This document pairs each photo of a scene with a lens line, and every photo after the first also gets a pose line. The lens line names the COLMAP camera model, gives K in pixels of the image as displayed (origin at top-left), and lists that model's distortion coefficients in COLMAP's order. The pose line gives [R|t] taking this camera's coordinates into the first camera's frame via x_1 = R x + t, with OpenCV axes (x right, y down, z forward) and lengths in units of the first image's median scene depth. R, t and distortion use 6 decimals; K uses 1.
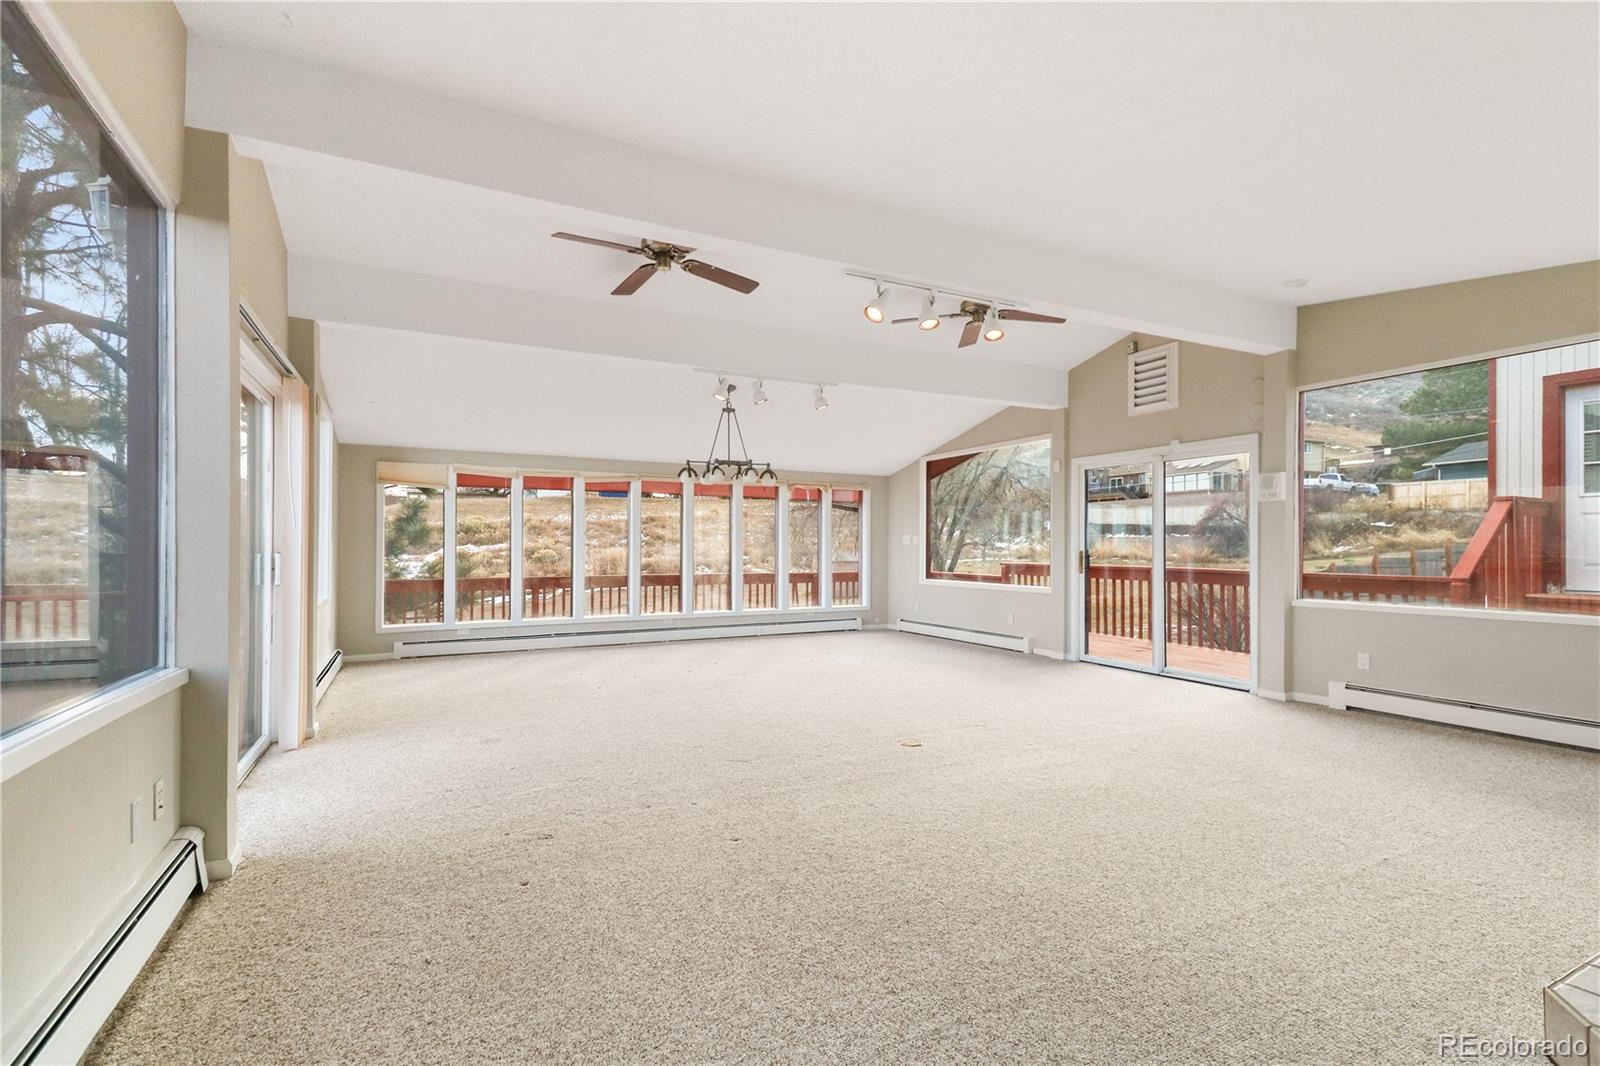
lens RADIAL K [[747.6, 0, 827.7], [0, 747.6, 556.8], [0, 0, 1]] dist [0.031453, -0.006081]
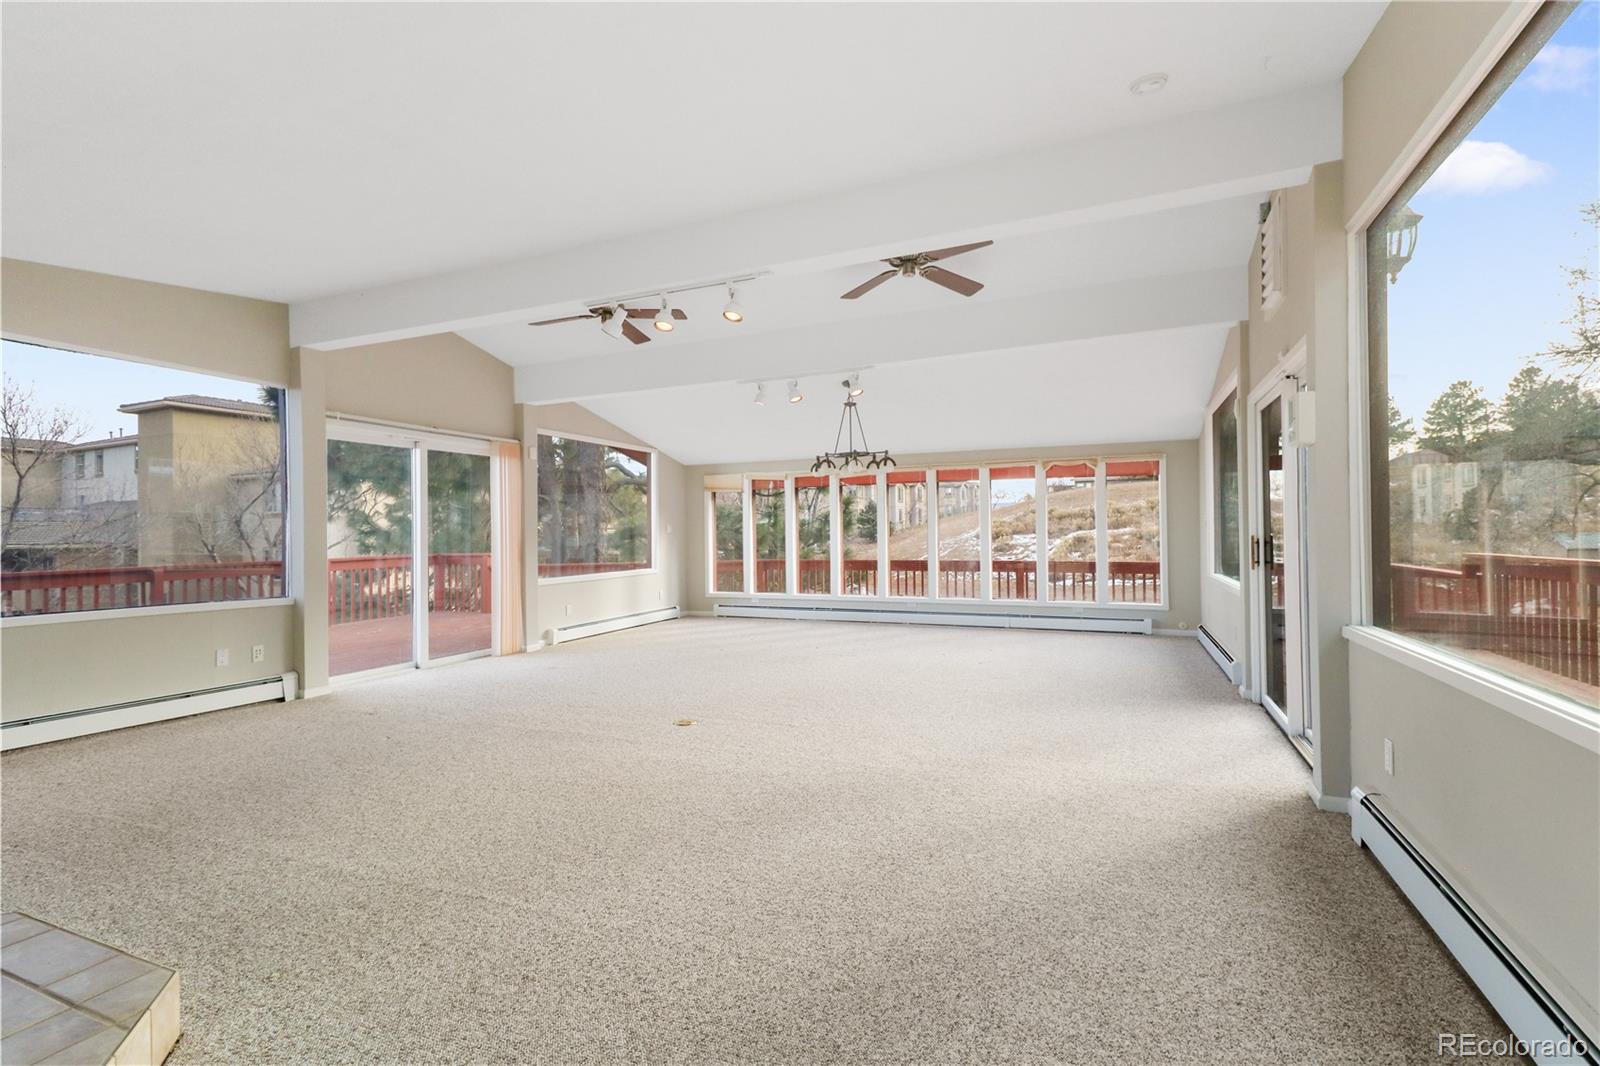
lens RADIAL K [[747.6, 0, 803.6], [0, 747.6, 521.9], [0, 0, 1]] dist [0.031453, -0.006081]
pose [[0.616917, -0.020855, -0.786752, 0.550916], [0.001417, 0.999677, -0.025388, -0.002985], [0.787027, 0.014547, 0.616747, 0.252868]]
